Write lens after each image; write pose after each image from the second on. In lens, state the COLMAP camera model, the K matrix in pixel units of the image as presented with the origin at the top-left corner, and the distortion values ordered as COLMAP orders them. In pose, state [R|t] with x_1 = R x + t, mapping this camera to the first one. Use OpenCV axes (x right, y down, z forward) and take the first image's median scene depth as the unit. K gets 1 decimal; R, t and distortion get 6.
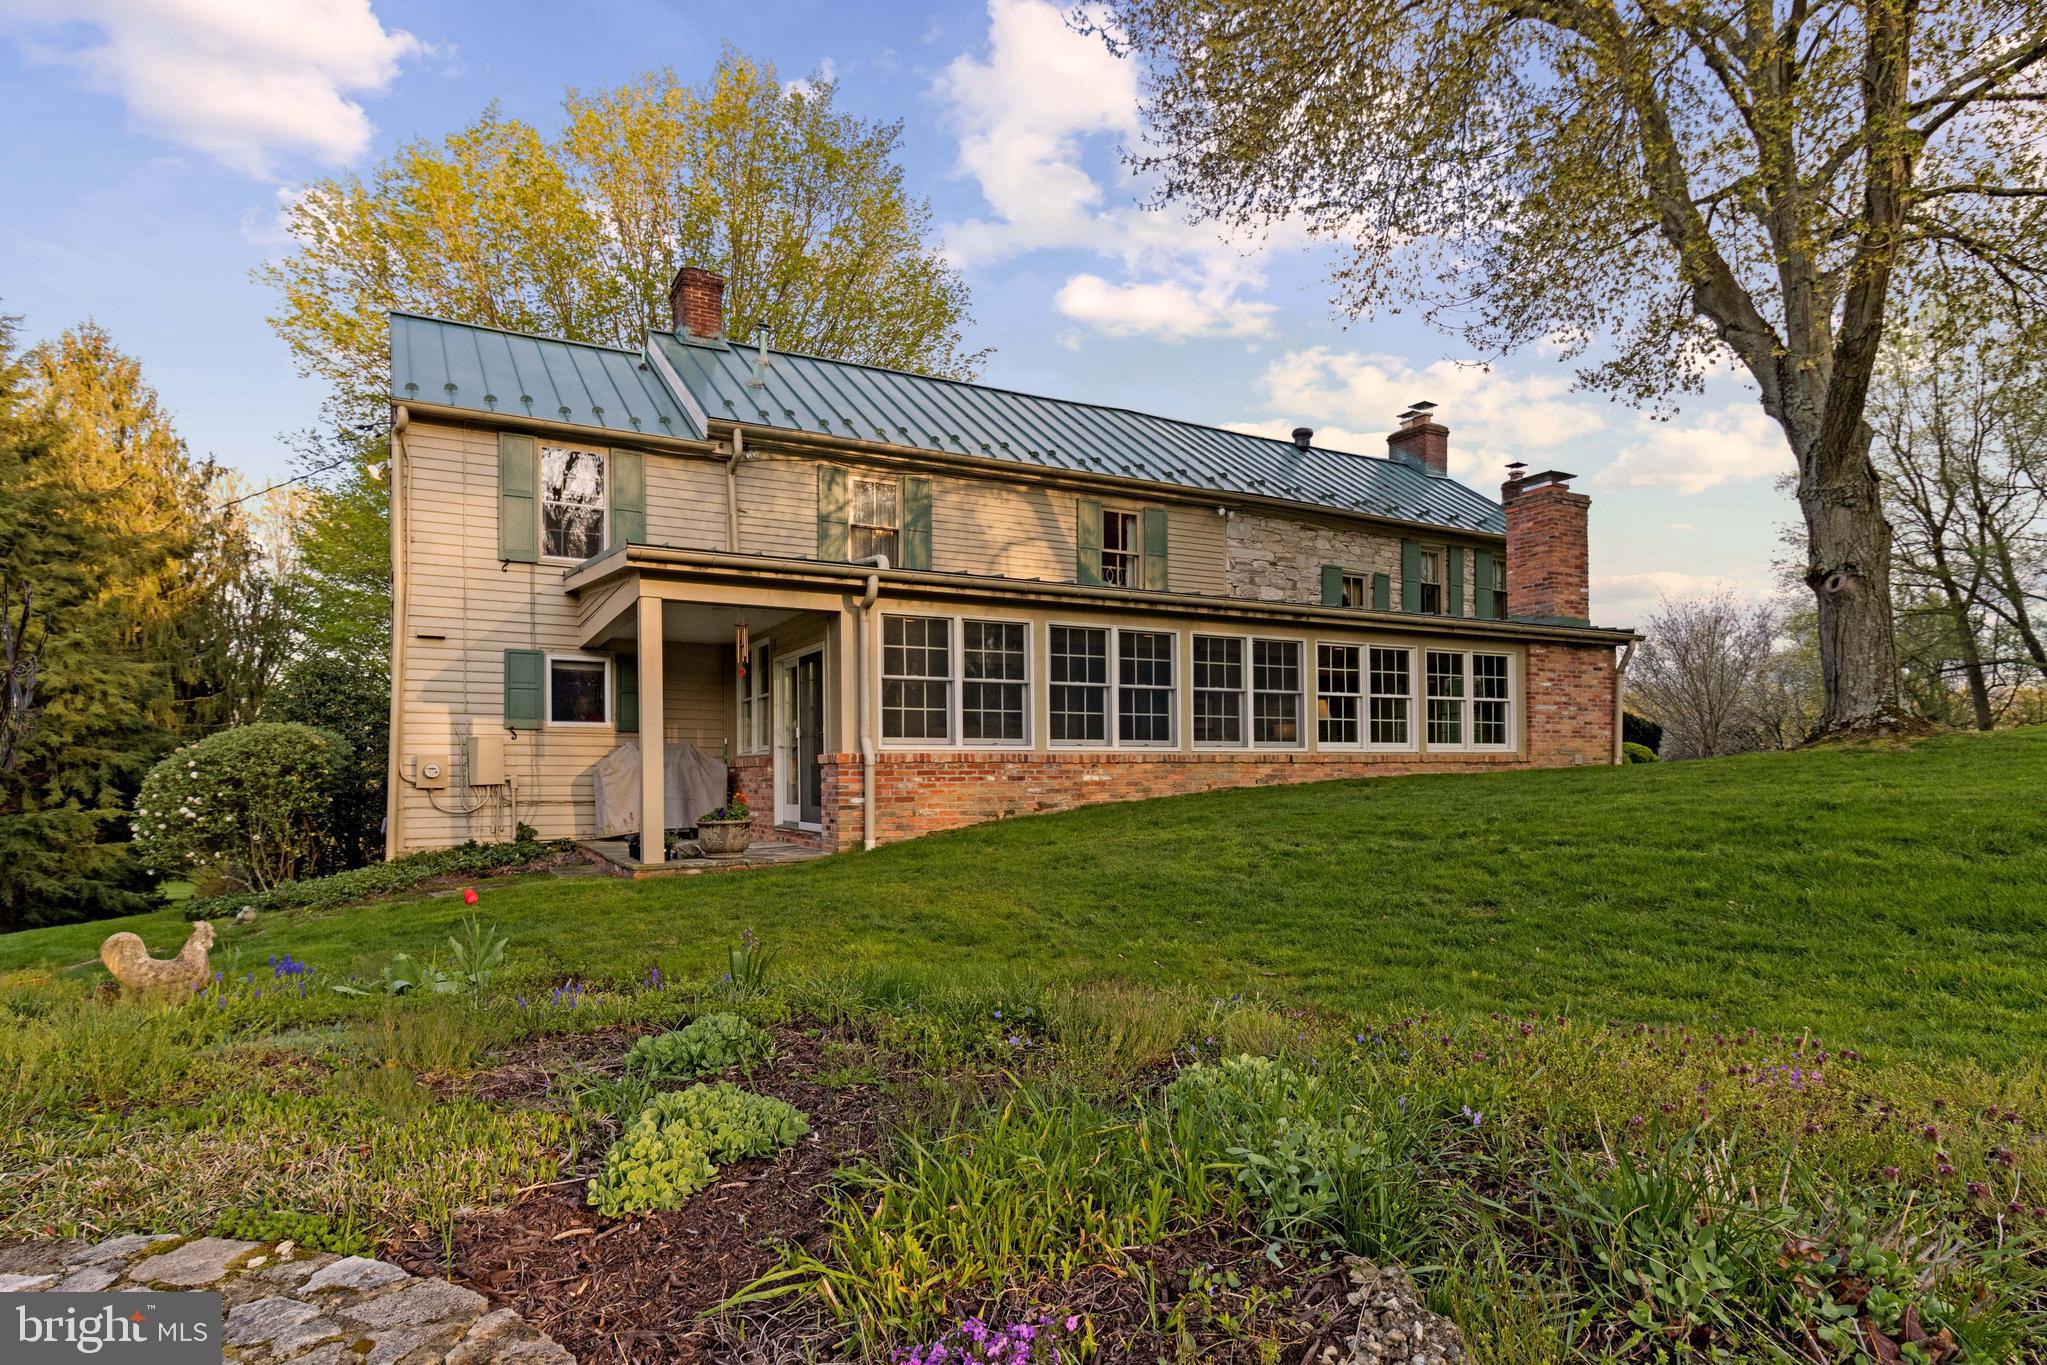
lens RADIAL K [[1034.9, 0, 1034.8], [0, 1034.9, 776.9], [0, 0, 1]] dist [-0.007513, -0.002221]
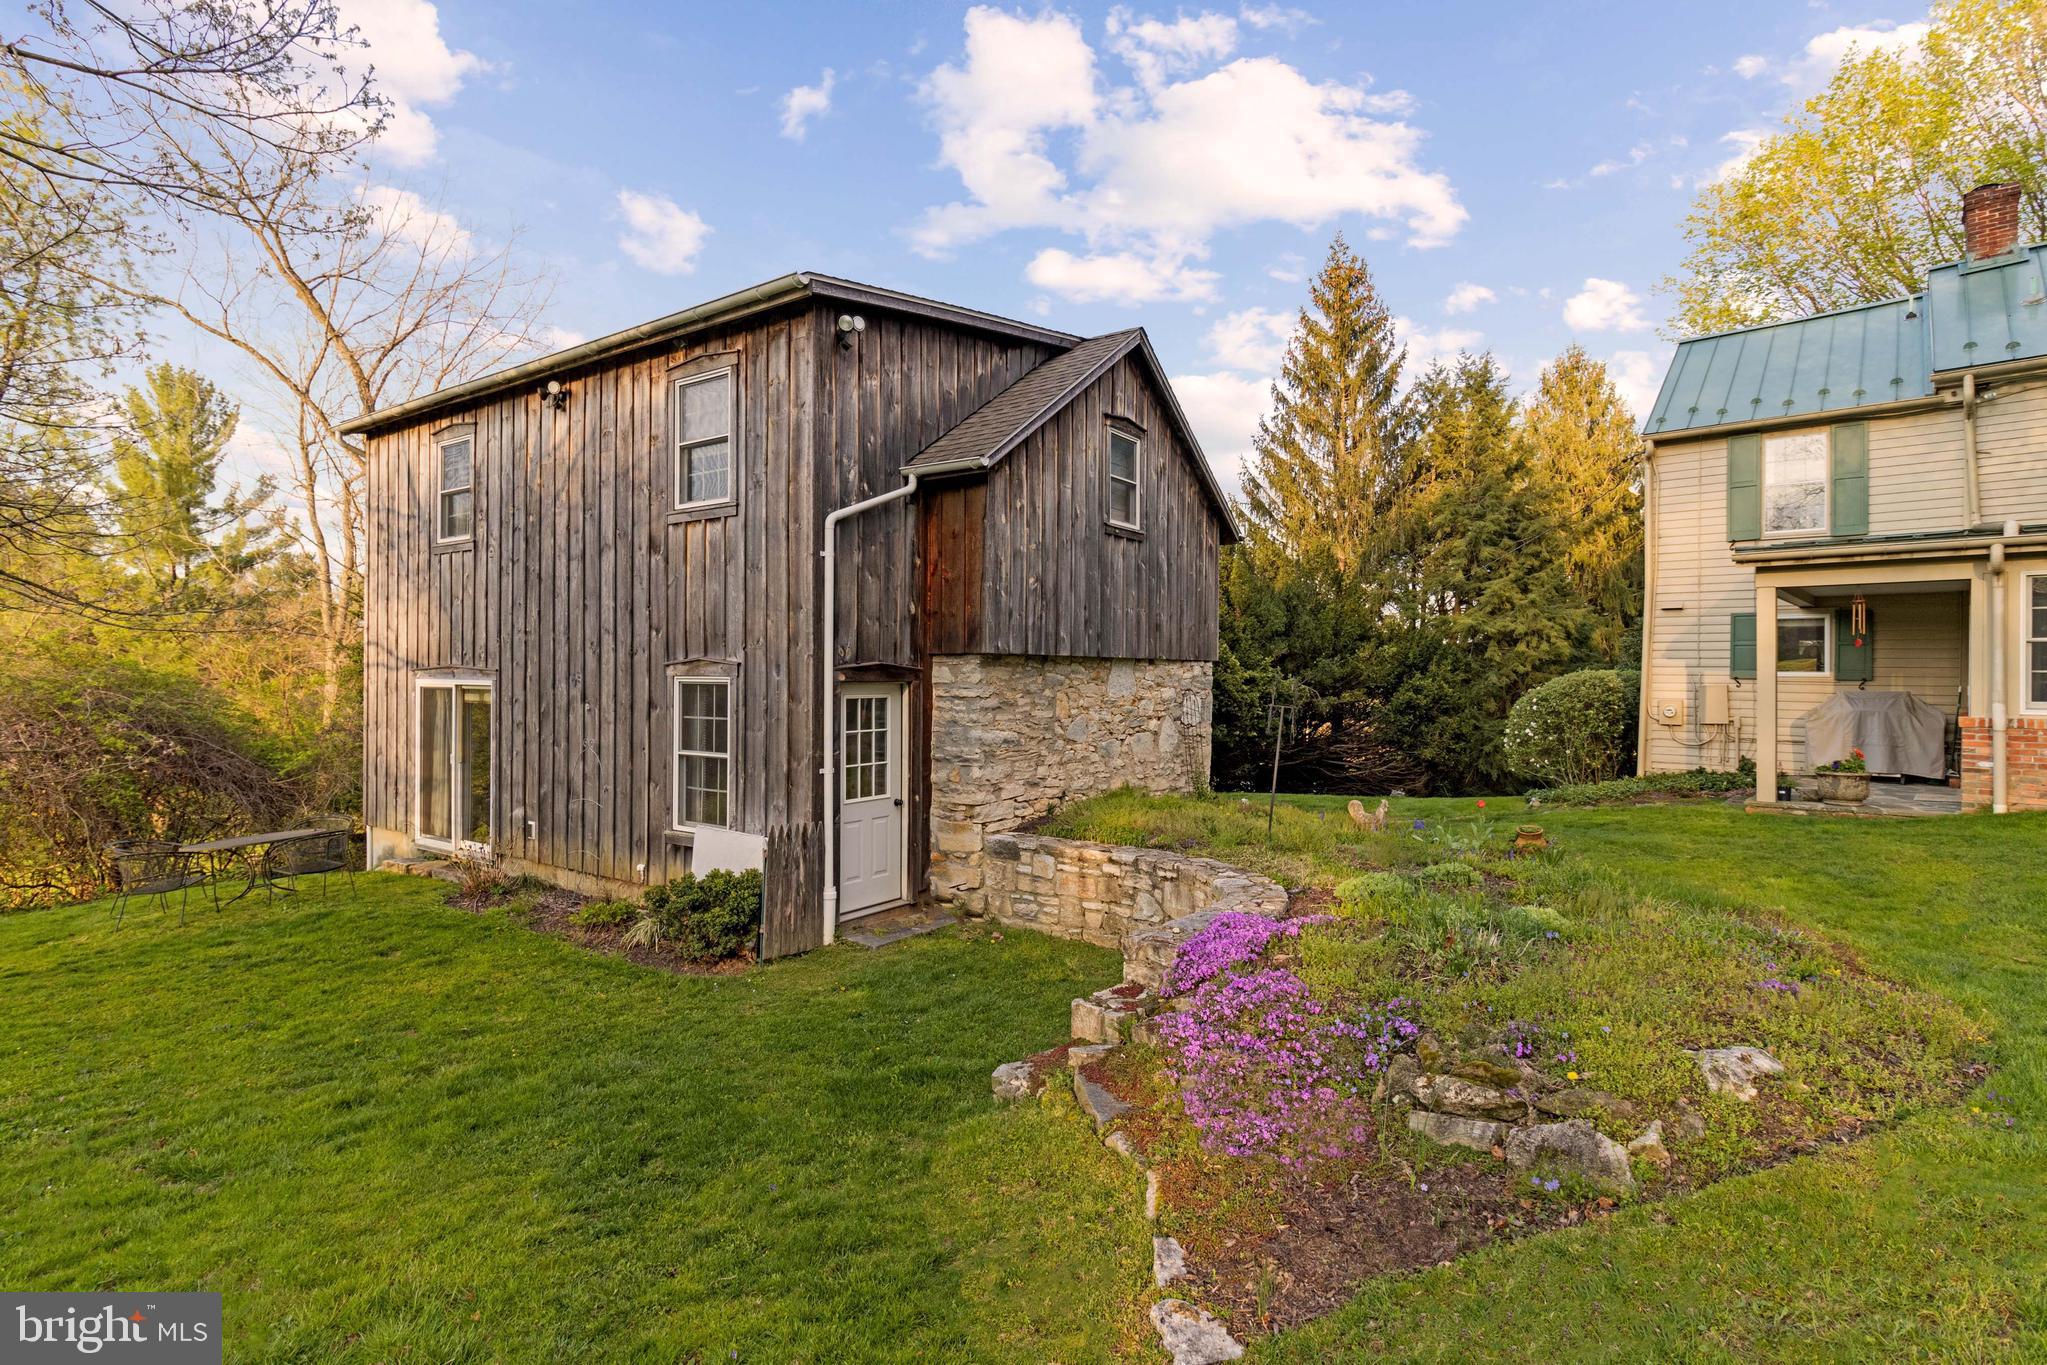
lens RADIAL K [[1034.9, 0, 1023.1], [0, 1034.9, 678.2], [0, 0, 1]] dist [-0.007513, -0.002221]
pose [[0.285157, 0.008129, -0.958446, 0.422908], [-0.005643, 0.999961, 0.006803, -0.050975], [0.958464, 0.003469, 0.285191, -0.155493]]
